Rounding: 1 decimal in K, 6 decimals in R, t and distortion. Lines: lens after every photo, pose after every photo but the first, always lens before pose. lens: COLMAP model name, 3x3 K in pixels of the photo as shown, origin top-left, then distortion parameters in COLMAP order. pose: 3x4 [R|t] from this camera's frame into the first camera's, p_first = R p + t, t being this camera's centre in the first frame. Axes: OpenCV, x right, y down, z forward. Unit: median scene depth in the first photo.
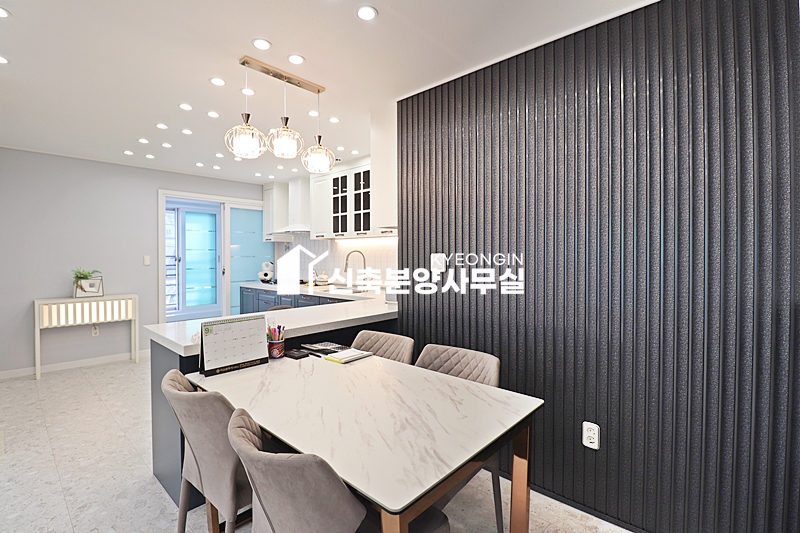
lens RADIAL K [[372.1, 0, 397.6], [0, 372.1, 260.1], [0, 0, 1]] dist [-0.000321, -0.012599]
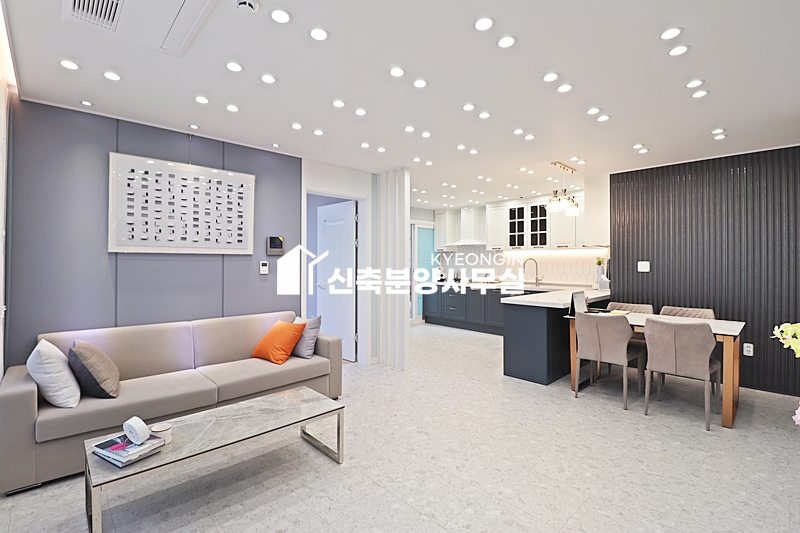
lens RADIAL K [[367.2, 0, 398.7], [0, 367.2, 259.9], [0, 0, 1]] dist [-0.000990, -0.013957]
pose [[0.997709, 0.000371, -0.067653, -0.575451], [-0.001269, 0.999912, -0.013239, -0.000400], [0.067642, 0.013295, 0.997621, -0.514664]]
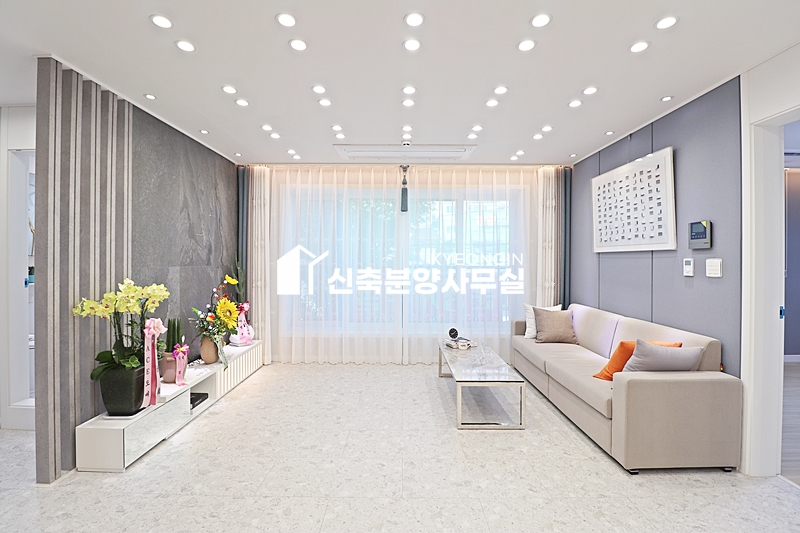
lens RADIAL K [[367.2, 0, 398.7], [0, 367.2, 259.9], [0, 0, 1]] dist [-0.000990, -0.013957]
pose [[-0.736372, -0.004340, -0.676563, -0.162632], [-0.010725, 0.999929, 0.005259, -0.003527], [0.676492, 0.011129, -0.736366, 0.480861]]
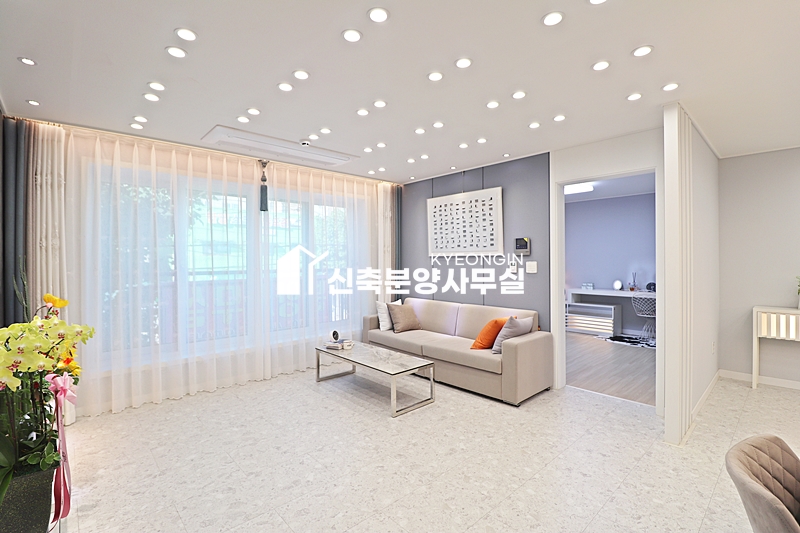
lens RADIAL K [[367.2, 0, 398.7], [0, 367.2, 259.9], [0, 0, 1]] dist [-0.000990, -0.013957]
pose [[-0.084522, -0.000663, -0.996421, 0.044369], [-0.002809, 0.999996, -0.000427, -0.010785], [0.996418, 0.002763, -0.084524, 0.132060]]
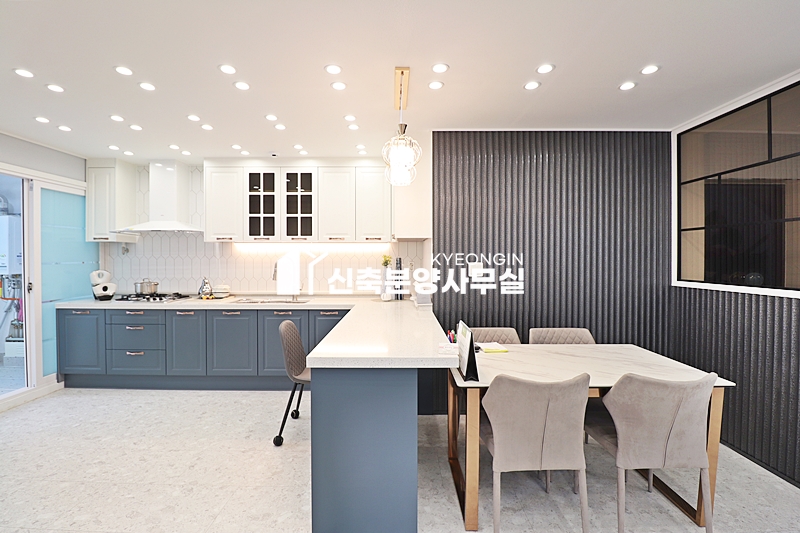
lens RADIAL K [[367.1, 0, 400.8], [0, 367.1, 261.3], [0, 0, 1]] dist [-0.003272, -0.013095]
pose [[0.733085, -0.006200, 0.680109, -0.562884], [0.005015, 0.999981, 0.003711, -0.016550], [-0.680119, 0.000691, 0.733102, 0.149967]]
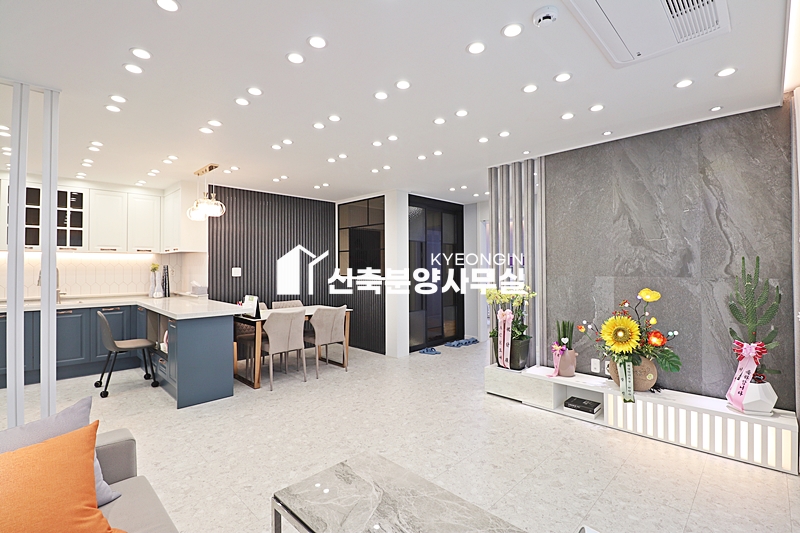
lens RADIAL K [[367.2, 0, 398.7], [0, 367.2, 259.9], [0, 0, 1]] dist [-0.000990, -0.013957]
pose [[0.041141, 0.019091, 0.998971, -1.158248], [0.012641, 0.999727, -0.019626, -0.005639], [-0.999073, 0.013435, 0.040889, -0.001830]]
